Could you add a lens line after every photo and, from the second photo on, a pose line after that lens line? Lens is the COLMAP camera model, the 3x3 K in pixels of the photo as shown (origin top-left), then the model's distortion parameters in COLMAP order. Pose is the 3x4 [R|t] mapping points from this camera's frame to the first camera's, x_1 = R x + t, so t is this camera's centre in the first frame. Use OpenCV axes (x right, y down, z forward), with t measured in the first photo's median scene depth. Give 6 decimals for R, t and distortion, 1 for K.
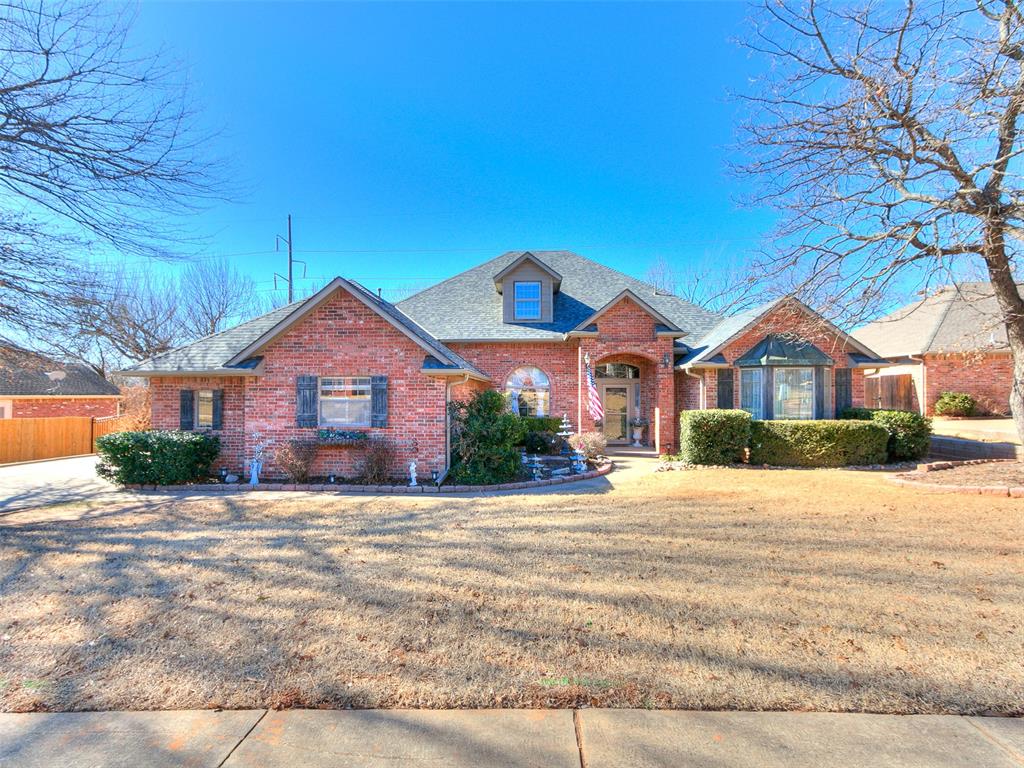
lens RADIAL K [[535.3, 0, 513.6], [0, 535.3, 390.8], [0, 0, 1]] dist [0.007566, 0.000452]
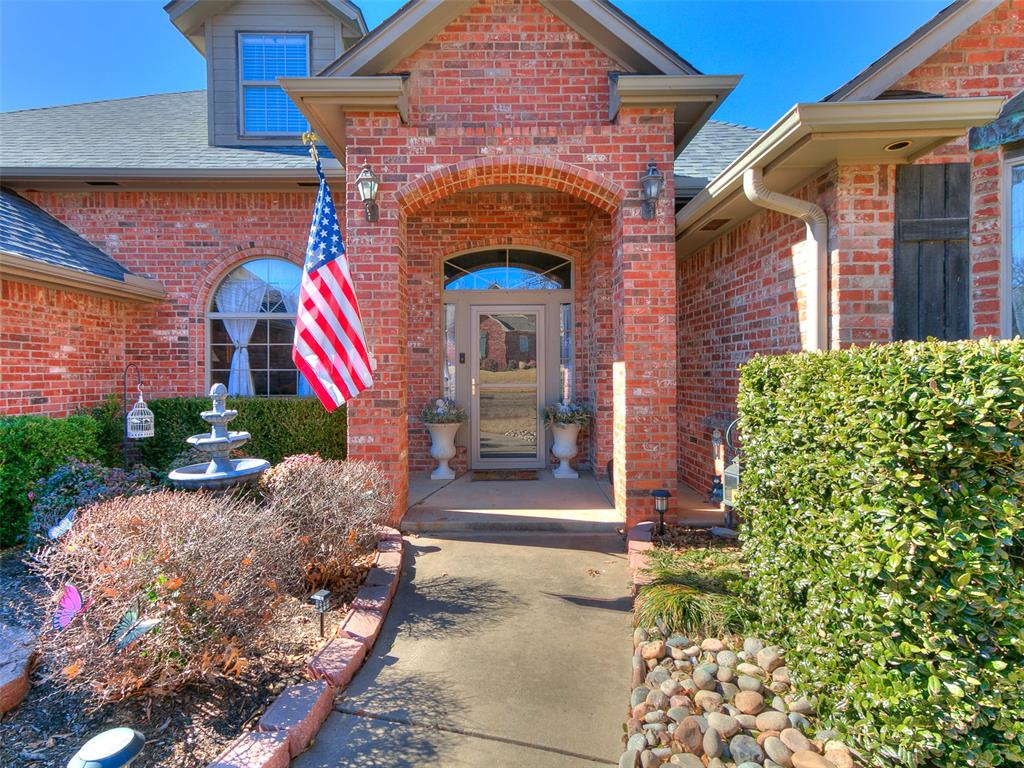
lens RADIAL K [[535.3, 0, 509.4], [0, 535.3, 380.3], [0, 0, 1]] dist [0.007566, 0.000452]
pose [[0.998366, -0.009585, 0.056337, 0.193908], [0.008559, 0.999794, 0.018415, 0.036279], [-0.056502, -0.017902, 0.998242, 0.717832]]
